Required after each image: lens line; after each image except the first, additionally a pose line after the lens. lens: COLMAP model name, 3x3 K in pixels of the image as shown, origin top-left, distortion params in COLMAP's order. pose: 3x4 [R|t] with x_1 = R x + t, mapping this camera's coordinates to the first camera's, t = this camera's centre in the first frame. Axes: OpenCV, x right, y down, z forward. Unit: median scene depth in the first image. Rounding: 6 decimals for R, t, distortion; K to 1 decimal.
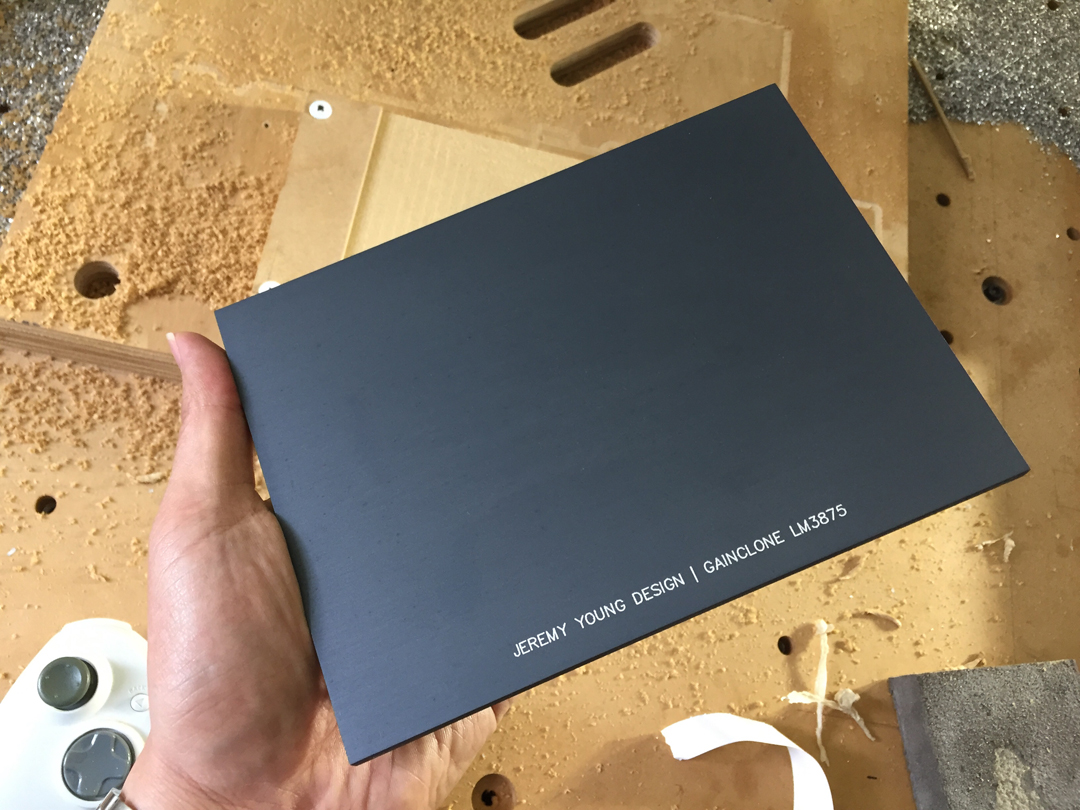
lens RADIAL K [[978.2, 0, 549.8], [0, 978.2, 412.9], [0, 0, 1]] dist [0.079920, -0.131248]
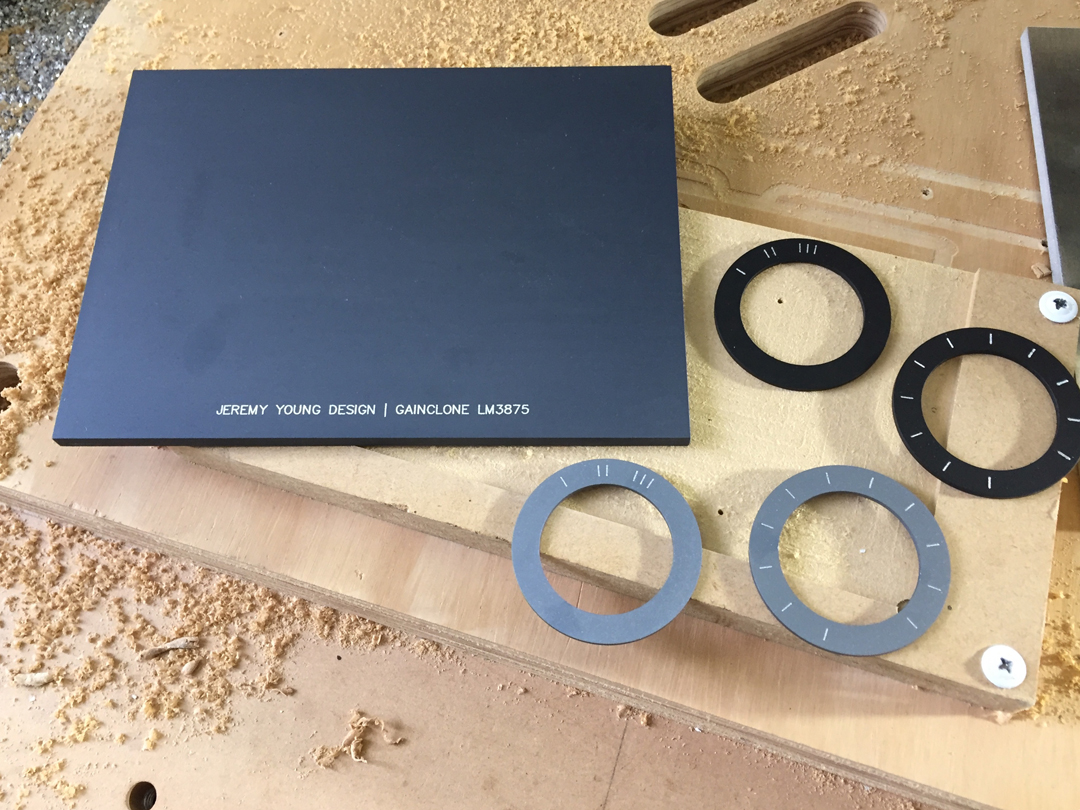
lens RADIAL K [[978.2, 0, 539.0], [0, 978.2, 399.0], [0, 0, 1]] dist [0.079920, -0.131248]
pose [[0.954663, 0.050362, -0.293399, 0.110798], [-0.069098, 0.996156, -0.053840, -0.105426], [0.289560, 0.071672, 0.954473, 0.399618]]
